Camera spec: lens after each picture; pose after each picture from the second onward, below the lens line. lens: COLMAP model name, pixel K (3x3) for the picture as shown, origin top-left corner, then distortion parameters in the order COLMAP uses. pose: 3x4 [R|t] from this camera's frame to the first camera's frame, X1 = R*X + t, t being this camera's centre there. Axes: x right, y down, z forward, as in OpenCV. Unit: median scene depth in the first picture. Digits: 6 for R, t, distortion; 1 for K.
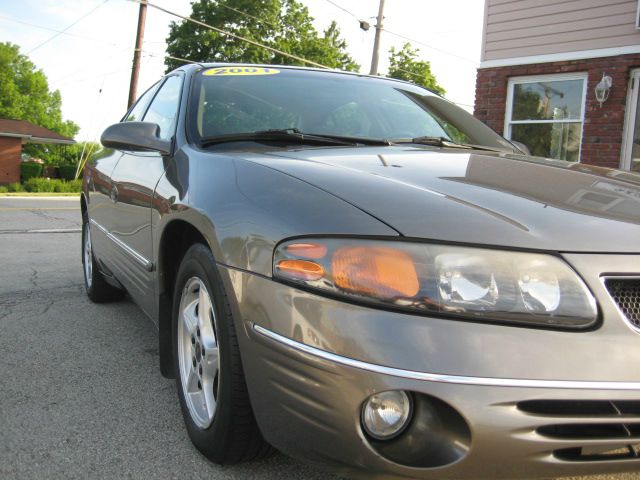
lens RADIAL K [[671.6, 0, 324.7], [0, 671.6, 245.3], [0, 0, 1]] dist [-0.145646, 0.192898]
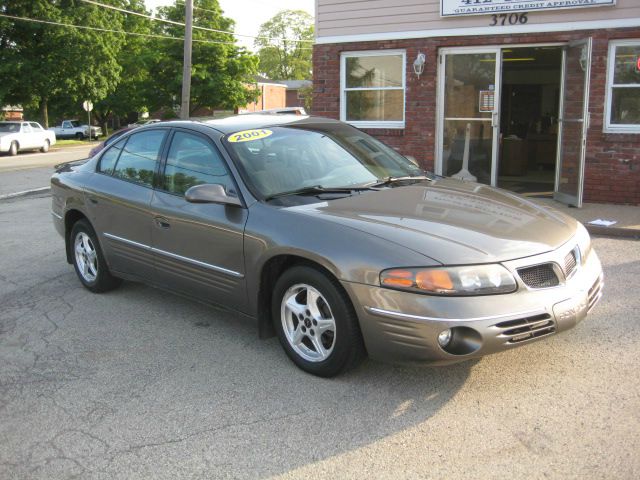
lens RADIAL K [[671.6, 0, 324.7], [0, 671.6, 245.3], [0, 0, 1]] dist [-0.145646, 0.192898]
pose [[0.948721, -0.128087, 0.289001, -0.142635], [0.094867, 0.987455, 0.126222, -0.062275], [-0.301543, -0.092333, 0.948971, -0.168913]]
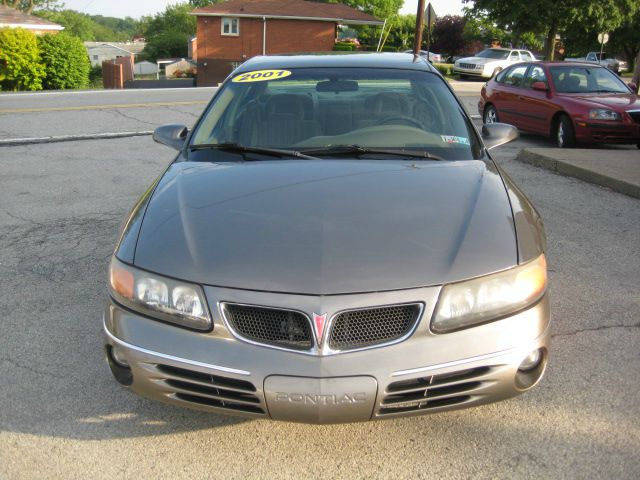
lens RADIAL K [[671.6, 0, 324.7], [0, 671.6, 245.3], [0, 0, 1]] dist [-0.145646, 0.192898]
pose [[0.886201, 0.110829, -0.449849, 0.204771], [-0.022983, 0.980288, 0.196235, -0.063596], [0.462730, -0.163564, 0.871279, -0.050079]]
